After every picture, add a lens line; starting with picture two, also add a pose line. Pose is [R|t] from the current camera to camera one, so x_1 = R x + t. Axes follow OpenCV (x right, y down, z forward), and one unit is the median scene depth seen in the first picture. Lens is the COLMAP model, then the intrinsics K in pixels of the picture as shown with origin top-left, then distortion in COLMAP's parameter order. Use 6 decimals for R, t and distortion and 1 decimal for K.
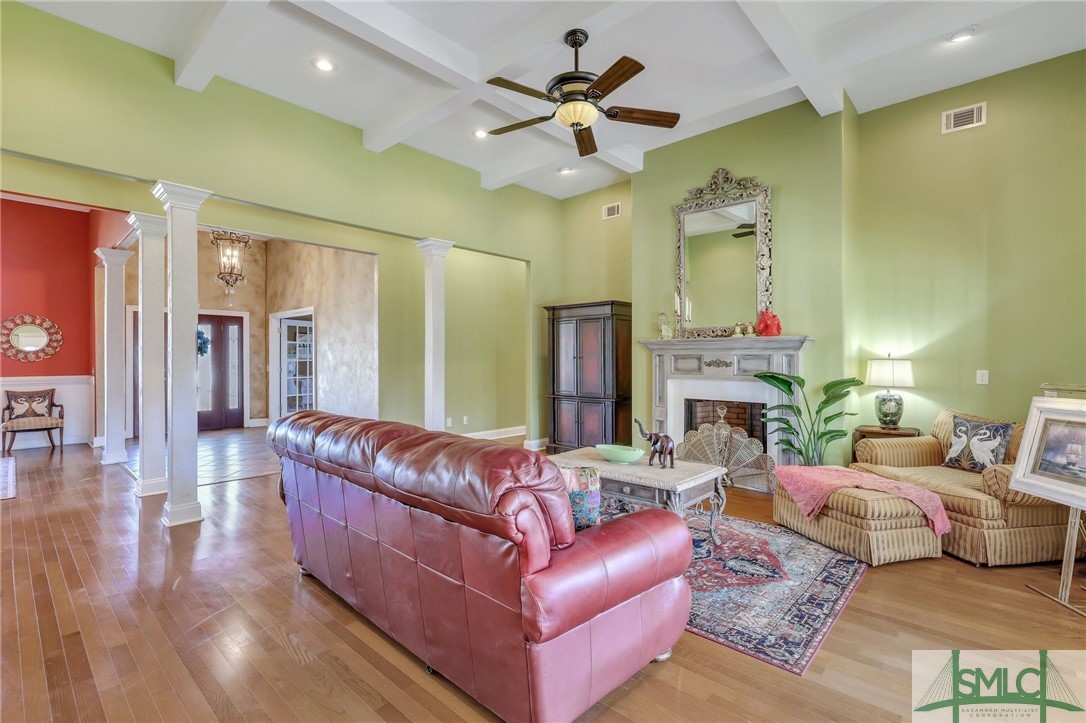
lens RADIAL K [[498.5, 0, 542.5], [0, 498.5, 363.4], [0, 0, 1]] dist [0.002623, -0.000156]
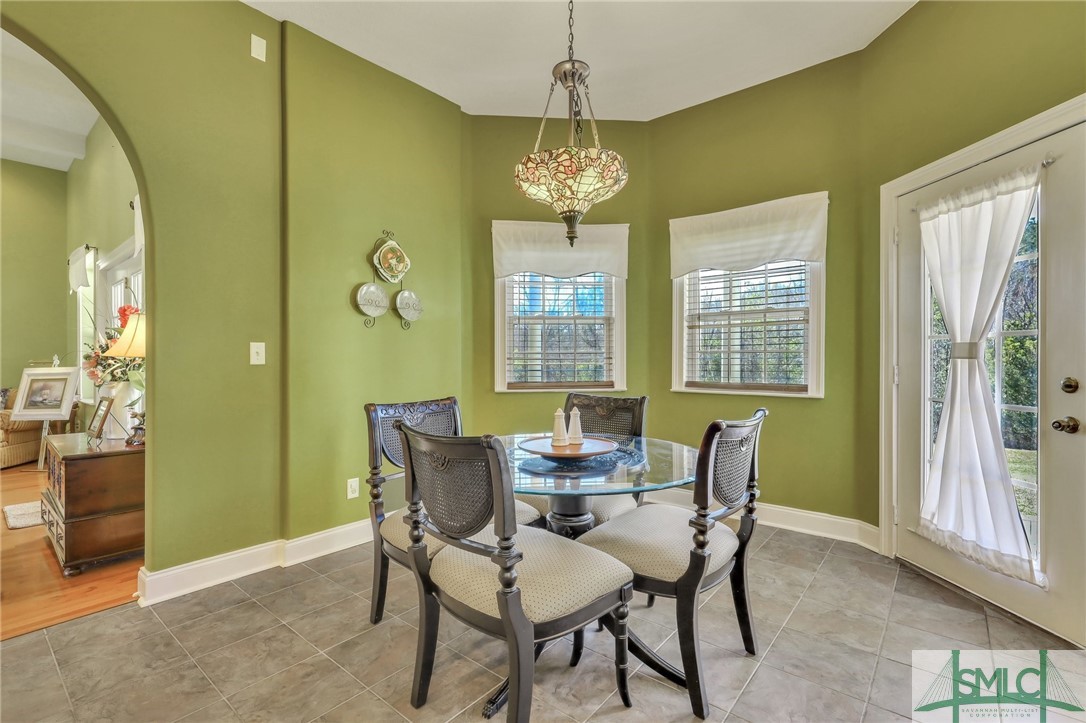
lens RADIAL K [[498.5, 0, 542.6], [0, 498.5, 361.6], [0, 0, 1]] dist [0.002623, -0.000156]
pose [[-0.039533, -0.007481, 0.999190, -0.978265], [0.002229, 0.999969, 0.007575, 0.032890], [-0.999216, 0.002527, -0.039515, -0.877372]]
